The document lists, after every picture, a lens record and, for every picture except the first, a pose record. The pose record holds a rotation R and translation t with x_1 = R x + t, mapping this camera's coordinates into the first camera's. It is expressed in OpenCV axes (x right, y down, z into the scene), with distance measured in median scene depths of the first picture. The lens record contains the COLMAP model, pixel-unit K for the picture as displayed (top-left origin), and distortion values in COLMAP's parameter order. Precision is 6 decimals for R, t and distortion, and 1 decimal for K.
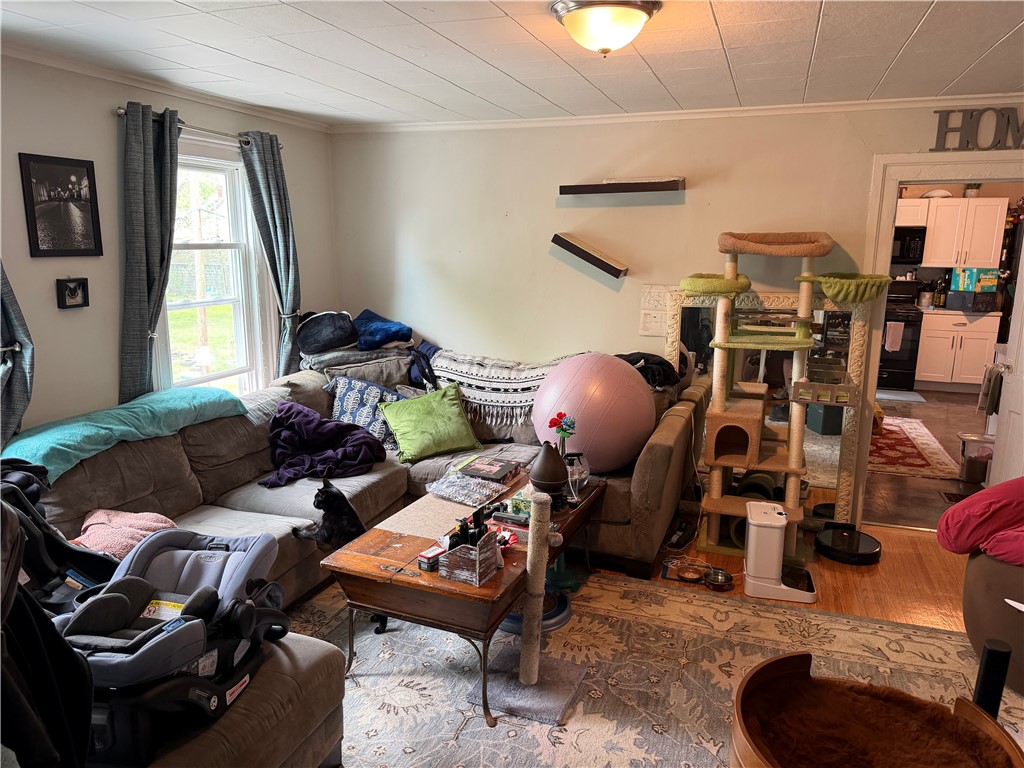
lens RADIAL K [[702.7, 0, 512.0], [0, 702.7, 384.0], [0, 0, 1]] dist [0.006858, -0.000972]
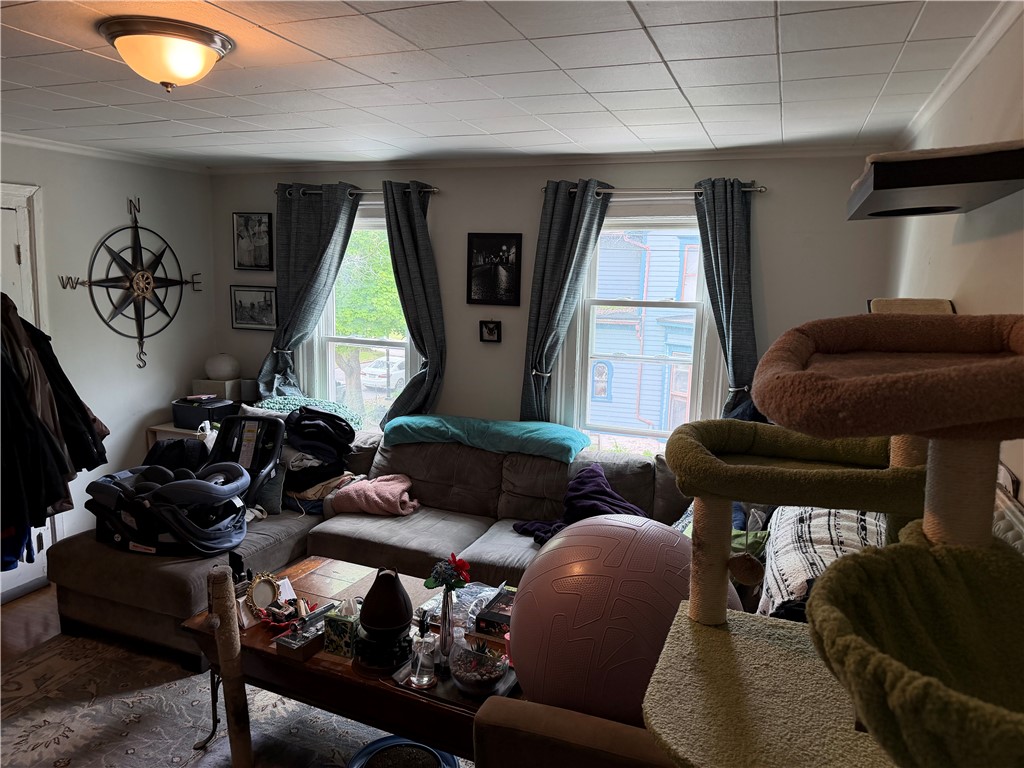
lens RADIAL K [[702.7, 0, 512.0], [0, 702.7, 384.0], [0, 0, 1]] dist [0.006858, -0.000972]
pose [[-0.018001, 0.146100, -0.989106, 0.723440], [-0.226533, 0.962944, 0.146359, -0.238039], [0.973837, 0.226700, 0.015762, 1.036980]]
